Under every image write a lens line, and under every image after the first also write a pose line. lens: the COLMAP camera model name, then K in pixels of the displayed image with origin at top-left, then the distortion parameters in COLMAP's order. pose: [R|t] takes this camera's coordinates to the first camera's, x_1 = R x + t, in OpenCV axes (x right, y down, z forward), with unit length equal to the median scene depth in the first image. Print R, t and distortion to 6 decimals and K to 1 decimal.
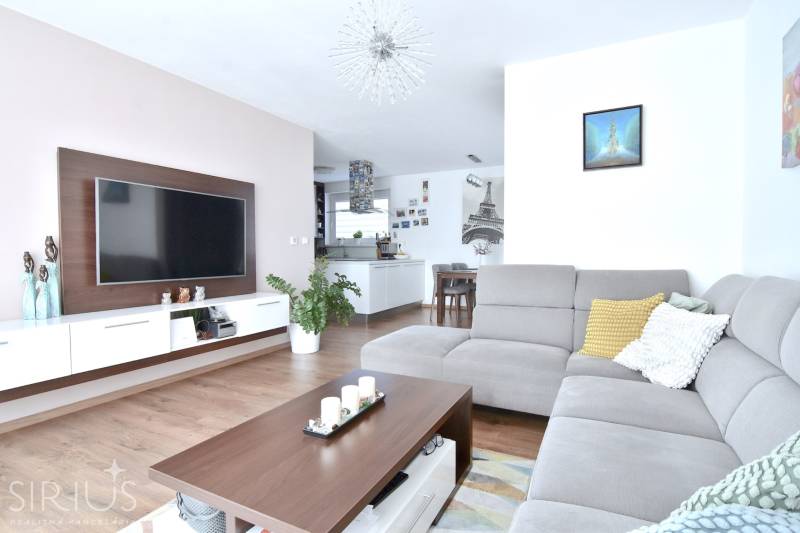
lens RADIAL K [[406.8, 0, 397.8], [0, 406.8, 268.6], [0, 0, 1]] dist [-0.001504, -0.013113]
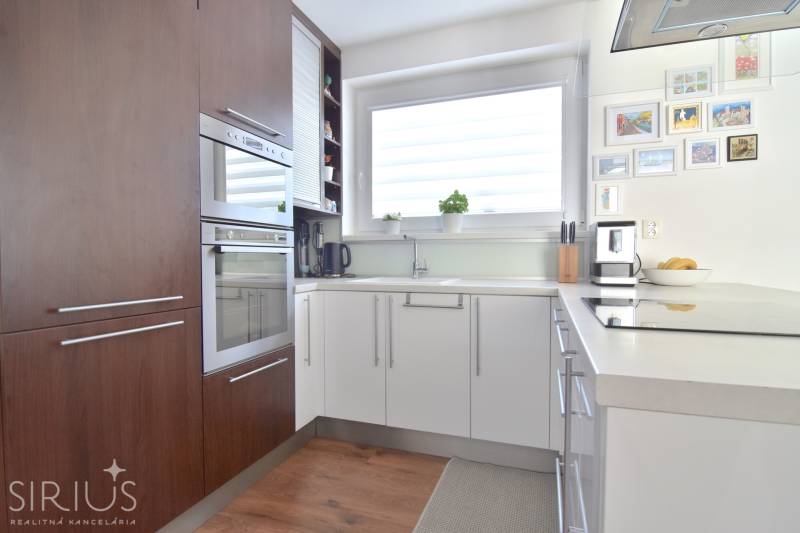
lens RADIAL K [[406.8, 0, 397.8], [0, 406.8, 268.6], [0, 0, 1]] dist [-0.001504, -0.013113]
pose [[0.990786, -0.004839, 0.135347, -0.206010], [0.006694, 0.999890, -0.013254, -0.031073], [-0.135268, 0.014037, 0.990710, 0.765938]]
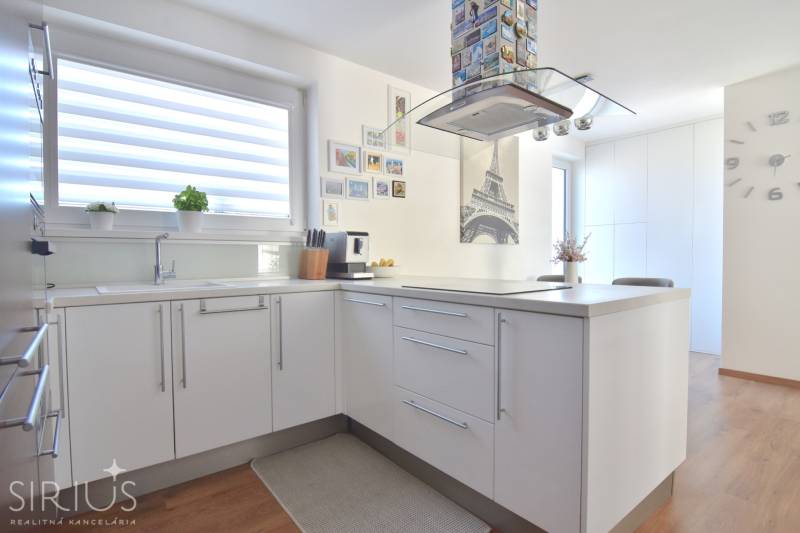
lens RADIAL K [[406.8, 0, 397.8], [0, 406.8, 268.6], [0, 0, 1]] dist [-0.001504, -0.013113]
pose [[0.407649, -0.024617, 0.912807, -0.339609], [0.042457, 0.999066, 0.007982, -0.033509], [-0.912151, 0.035502, 0.408313, 0.830536]]
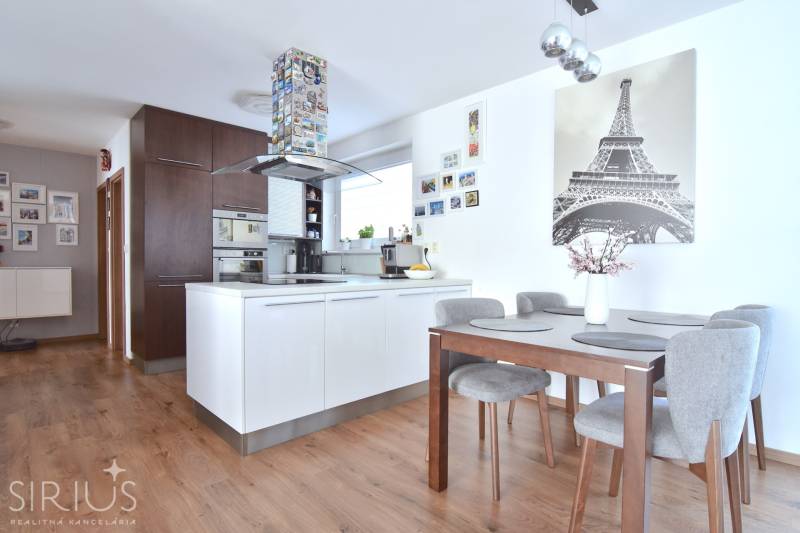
lens RADIAL K [[406.8, 0, 397.8], [0, 406.8, 268.6], [0, 0, 1]] dist [-0.001504, -0.013113]
pose [[0.947077, 0.011947, -0.320784, 0.136550], [-0.020811, 0.999490, -0.024218, -0.023087], [0.320331, 0.029612, 0.946843, 0.540094]]
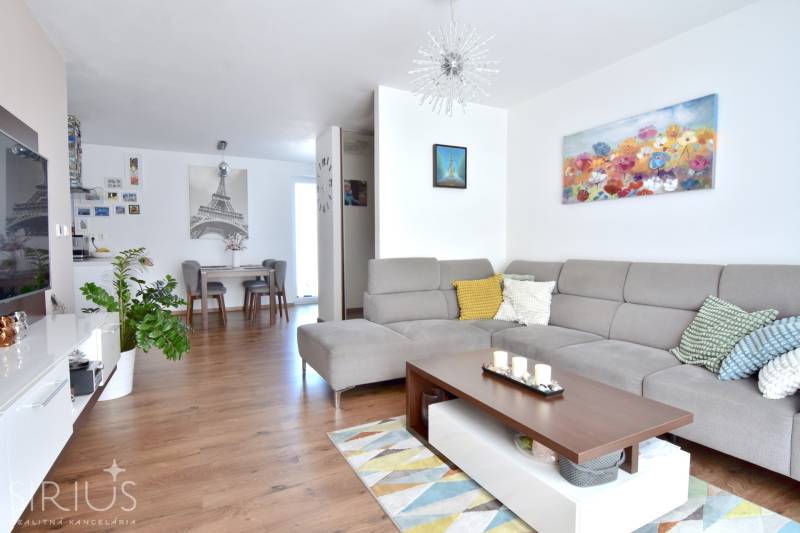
lens RADIAL K [[406.8, 0, 397.8], [0, 406.8, 268.6], [0, 0, 1]] dist [-0.001504, -0.013113]
pose [[0.581557, -0.043403, 0.812347, -0.283208], [0.034762, 0.998989, 0.028488, -0.005245], [-0.812763, 0.011671, 0.582478, 0.126055]]
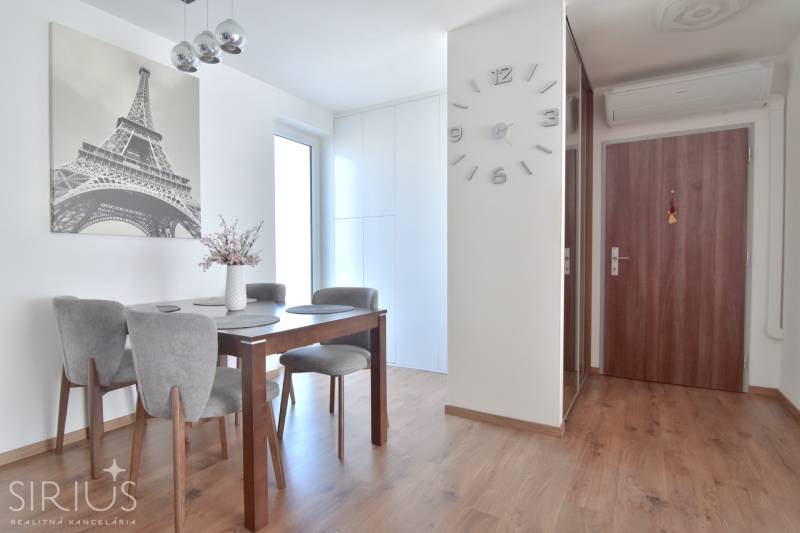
lens RADIAL K [[406.8, 0, 397.8], [0, 406.8, 268.6], [0, 0, 1]] dist [-0.001504, -0.013113]
pose [[0.067669, -0.027509, 0.997328, -0.118849], [0.042453, 0.998794, 0.024669, -0.029115], [-0.996804, 0.040670, 0.068756, 0.697647]]
